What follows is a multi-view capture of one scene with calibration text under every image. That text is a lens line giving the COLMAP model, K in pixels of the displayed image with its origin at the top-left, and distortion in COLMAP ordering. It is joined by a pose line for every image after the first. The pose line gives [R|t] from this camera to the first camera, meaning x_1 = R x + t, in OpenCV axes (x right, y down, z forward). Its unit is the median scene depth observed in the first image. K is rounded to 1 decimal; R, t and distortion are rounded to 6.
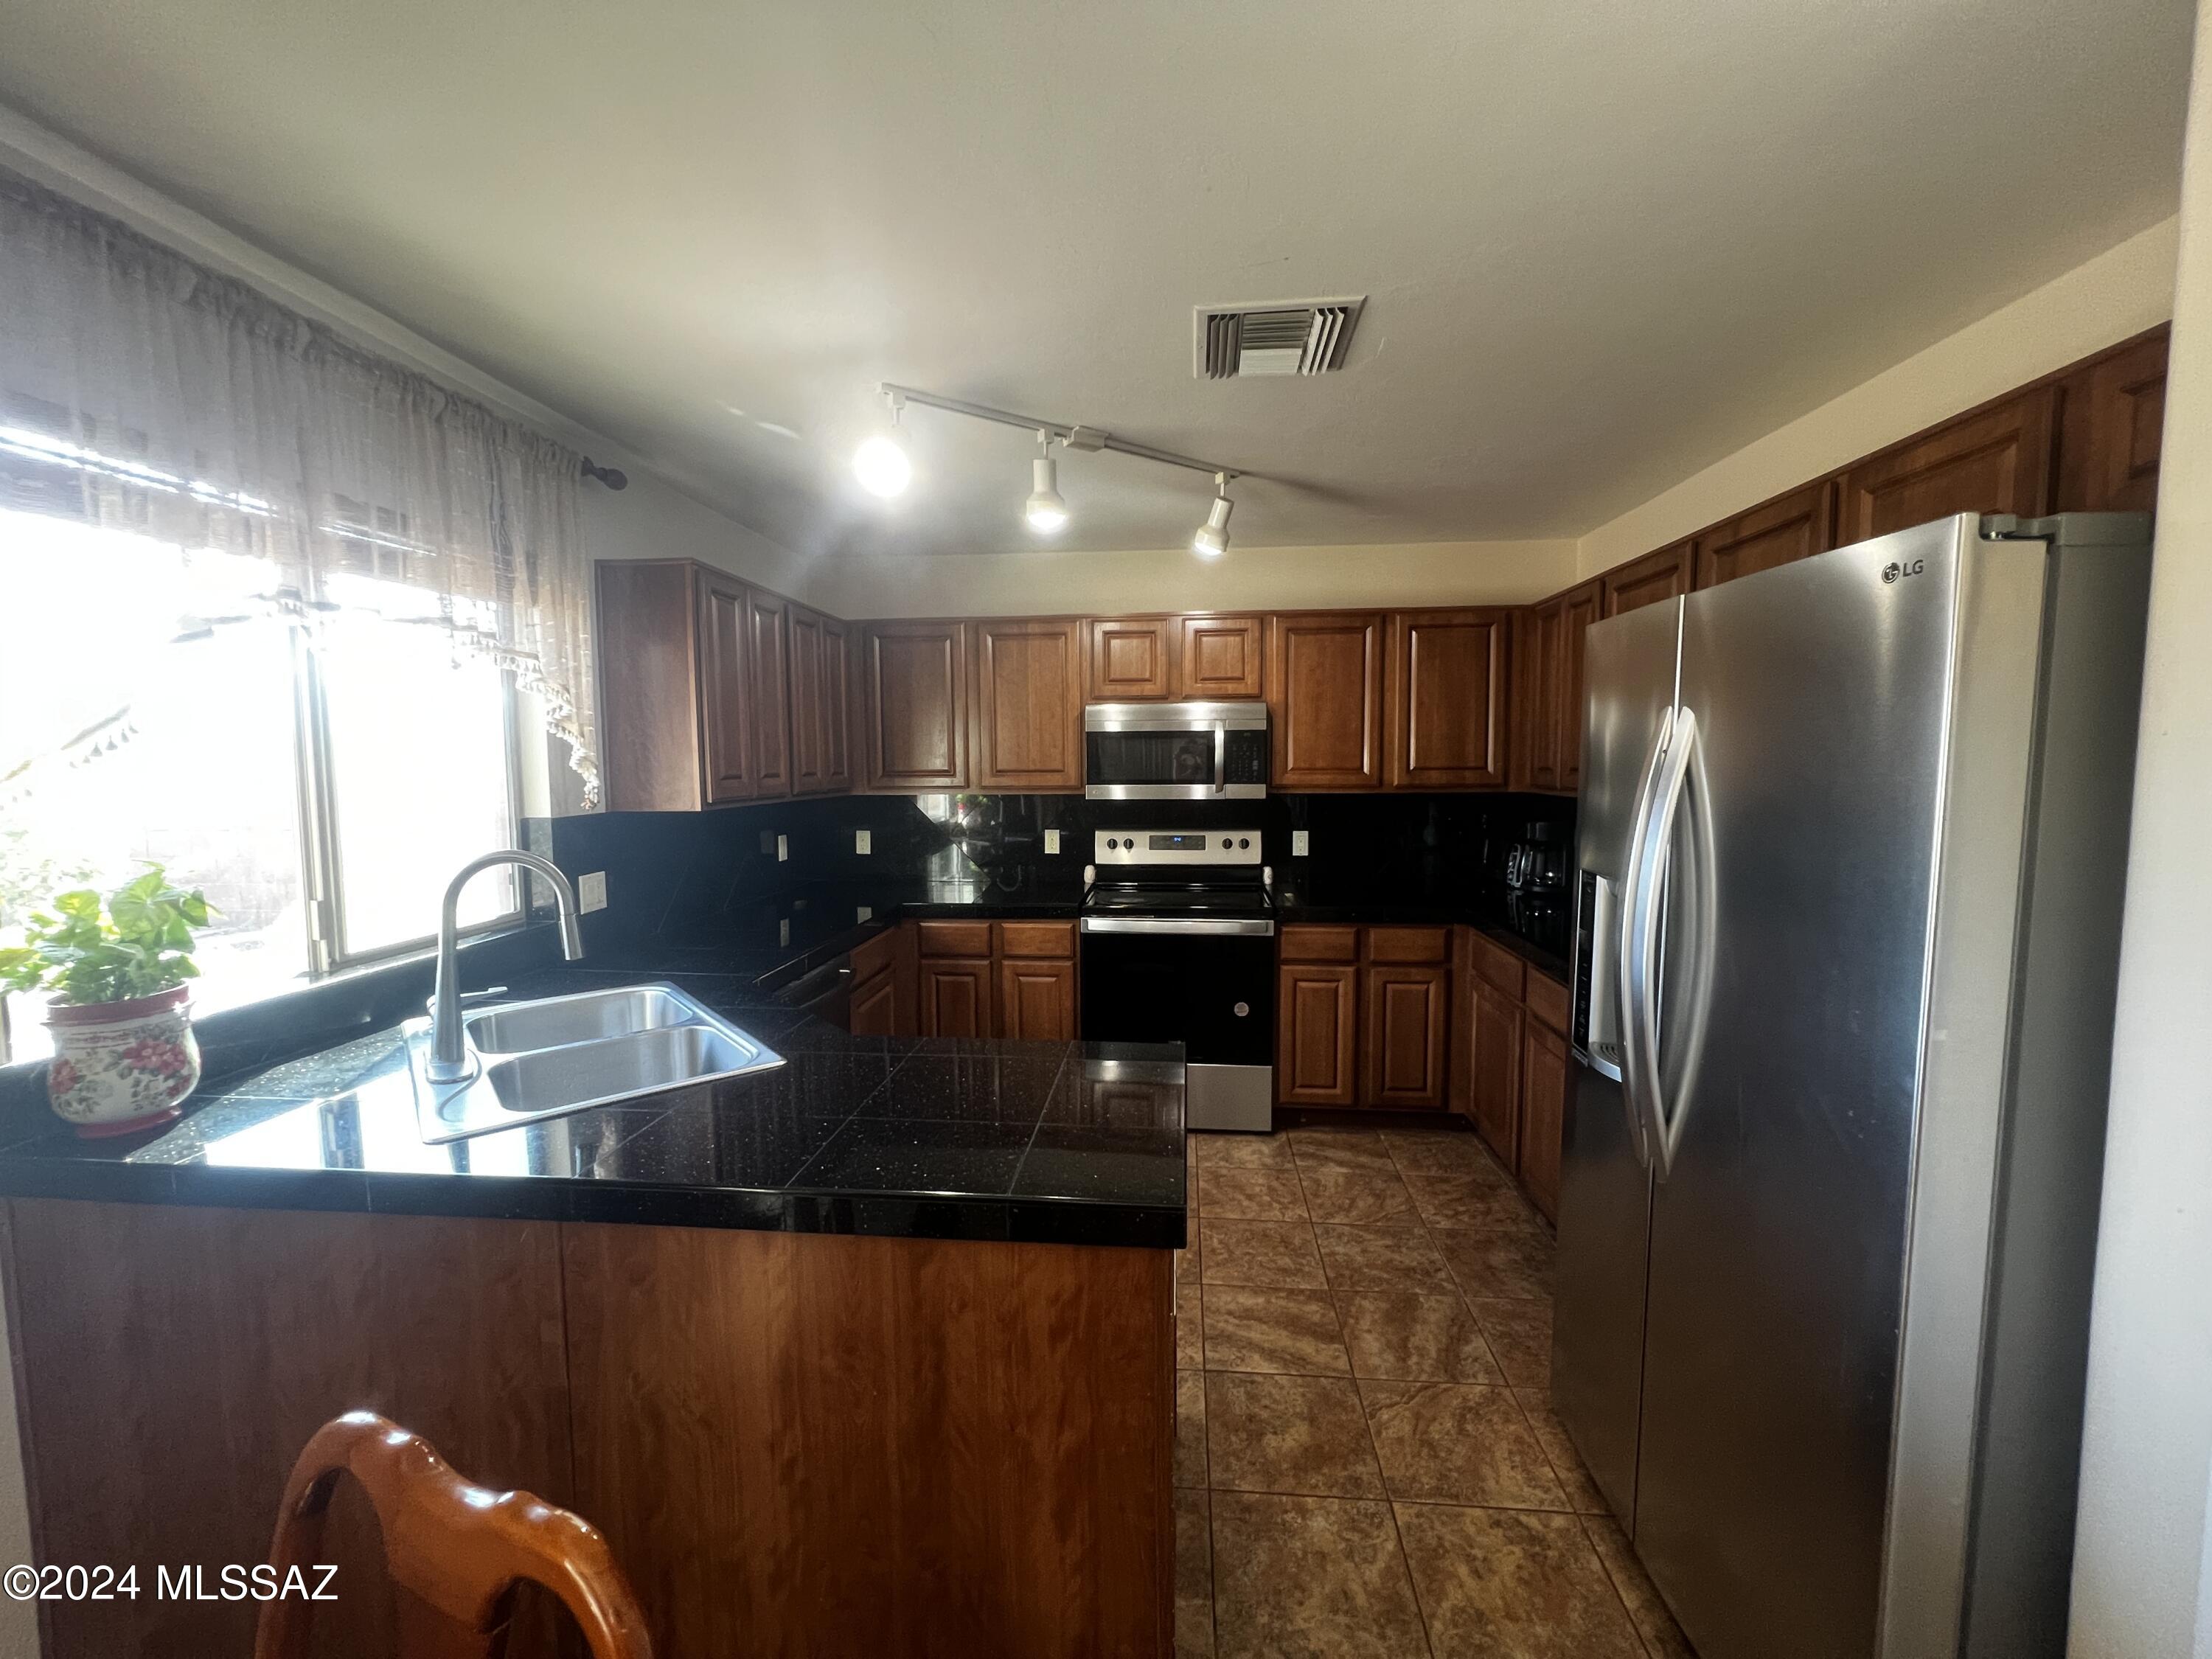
lens RADIAL K [[895.0, 0, 1106.0], [0, 895.0, 829.5], [0, 0, 1]] dist [-0.000239, 0.000111]
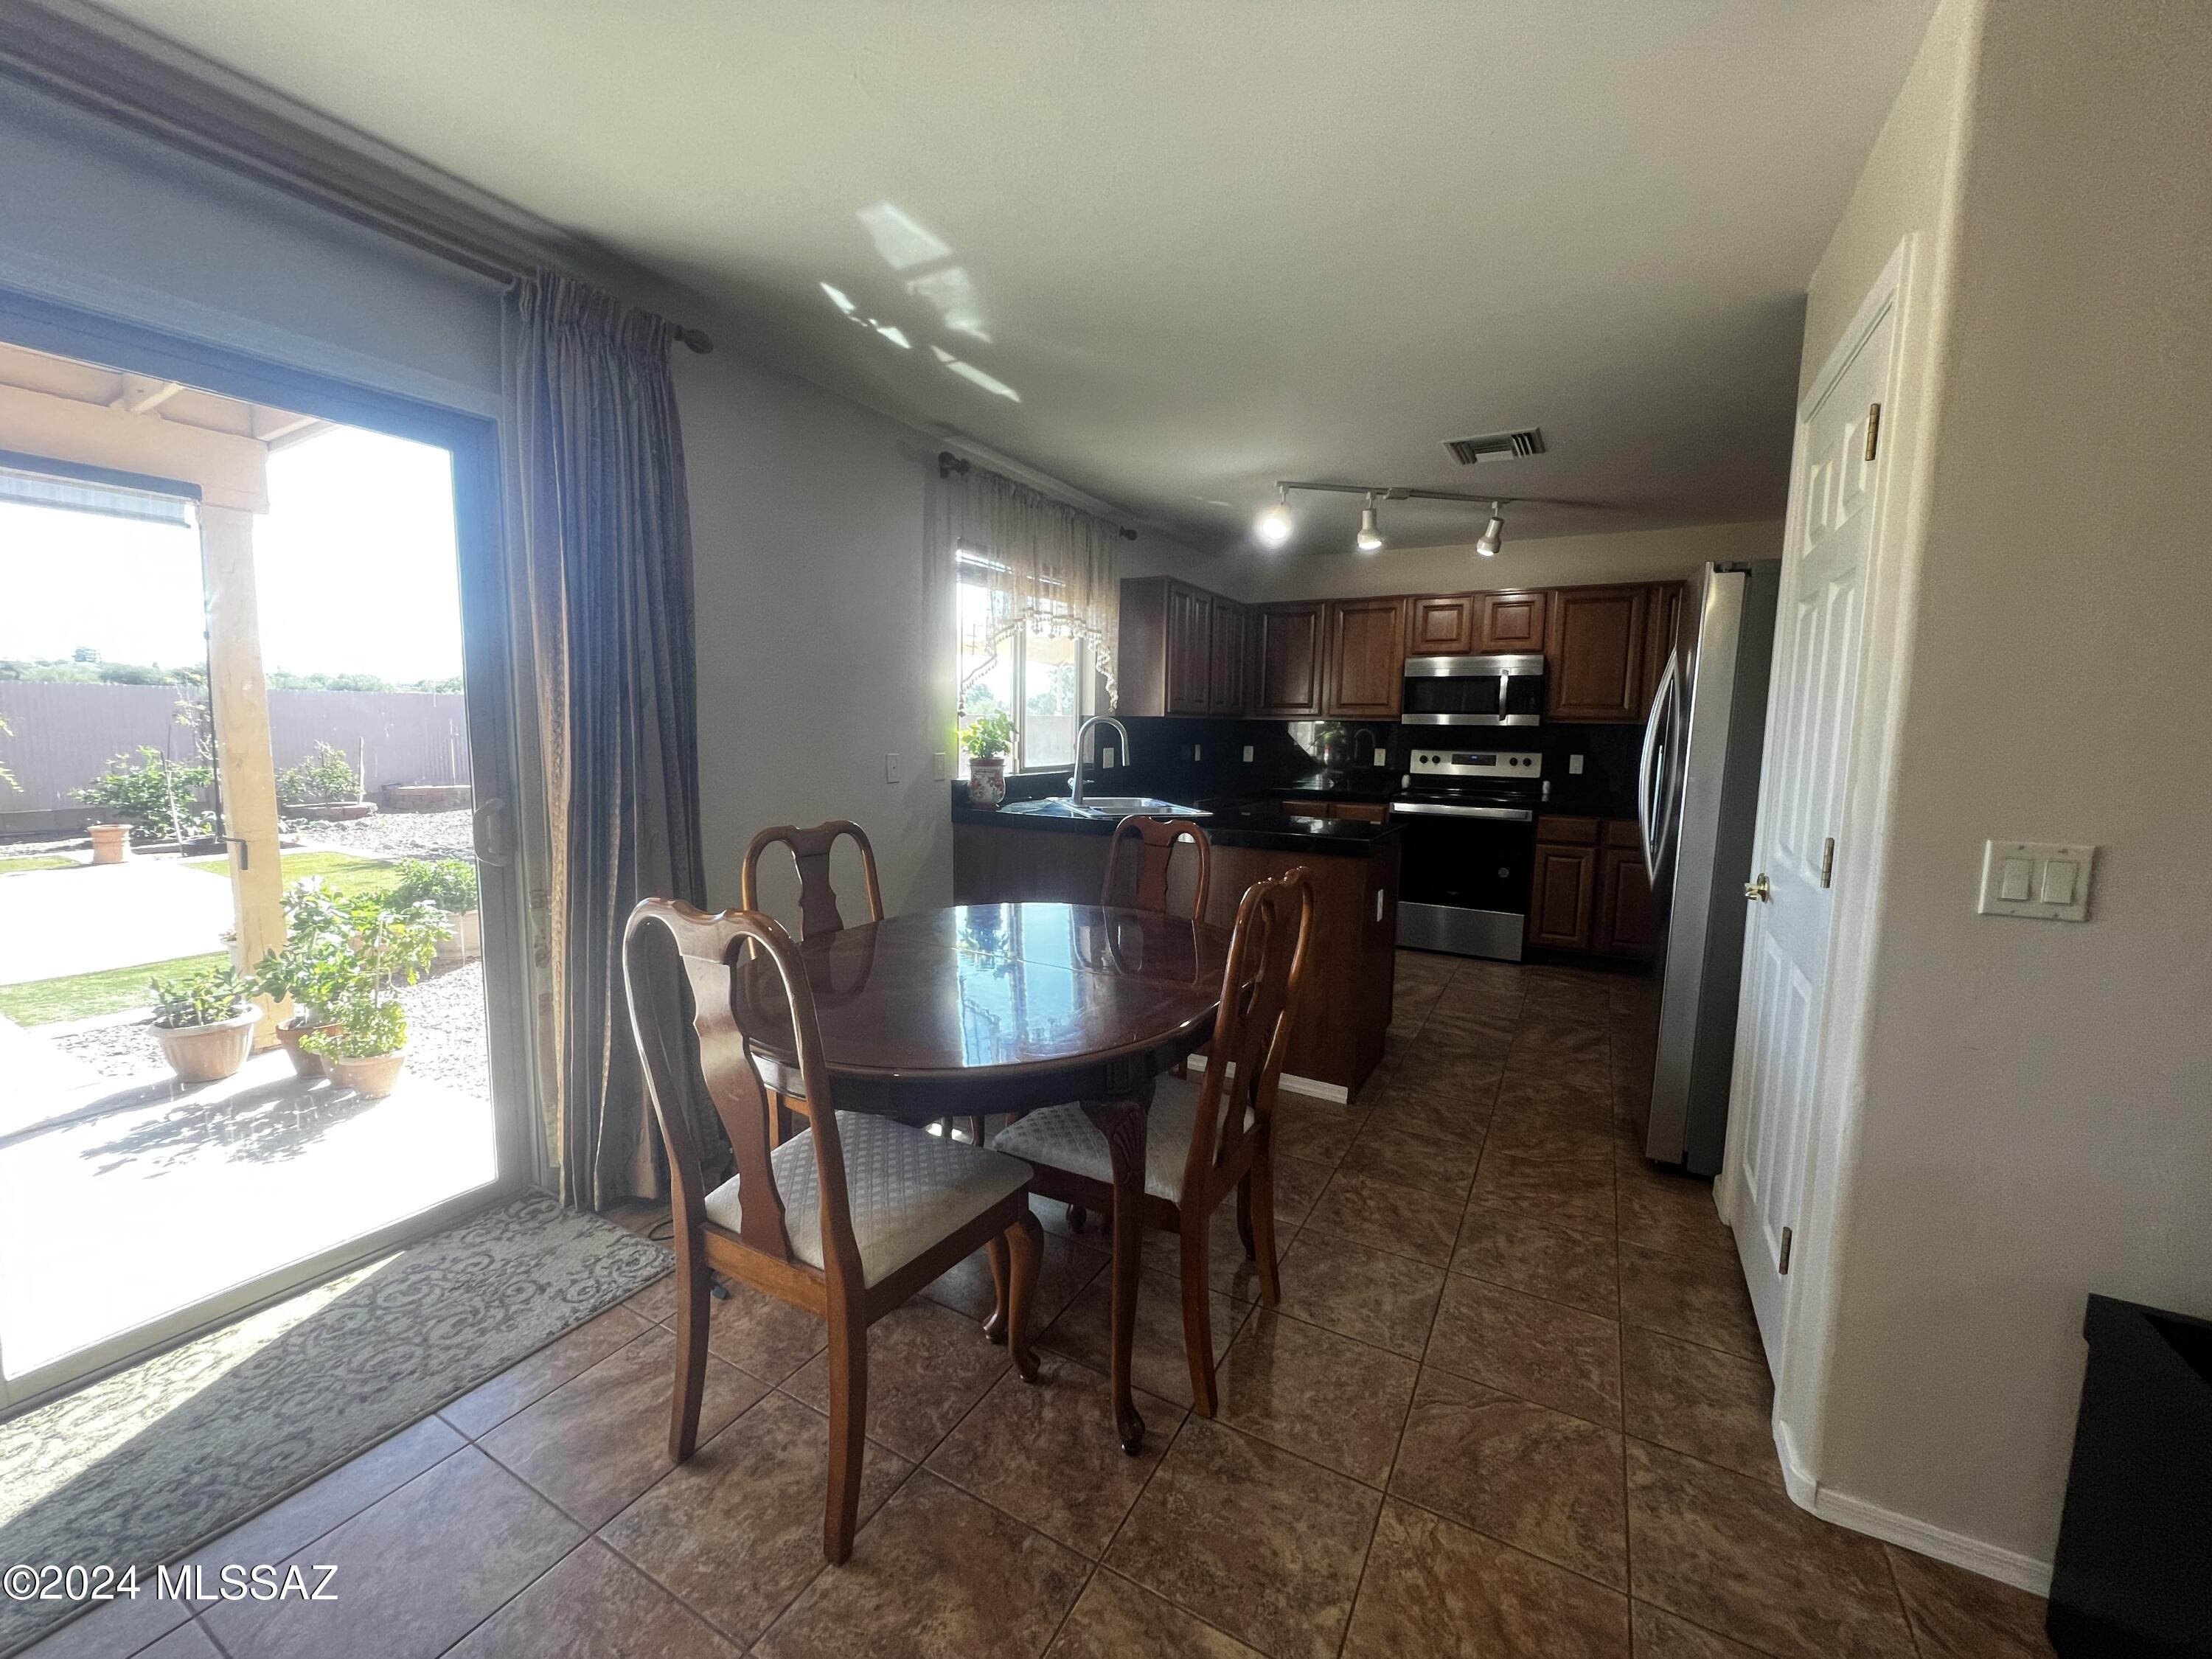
lens RADIAL K [[895.0, 0, 1106.0], [0, 895.0, 829.5], [0, 0, 1]] dist [-0.000239, 0.000111]
pose [[0.914034, 0.068406, -0.399828, 0.141894], [-0.054105, 0.997430, 0.046960, 0.102914], [0.402013, -0.021290, 0.915386, -0.564145]]
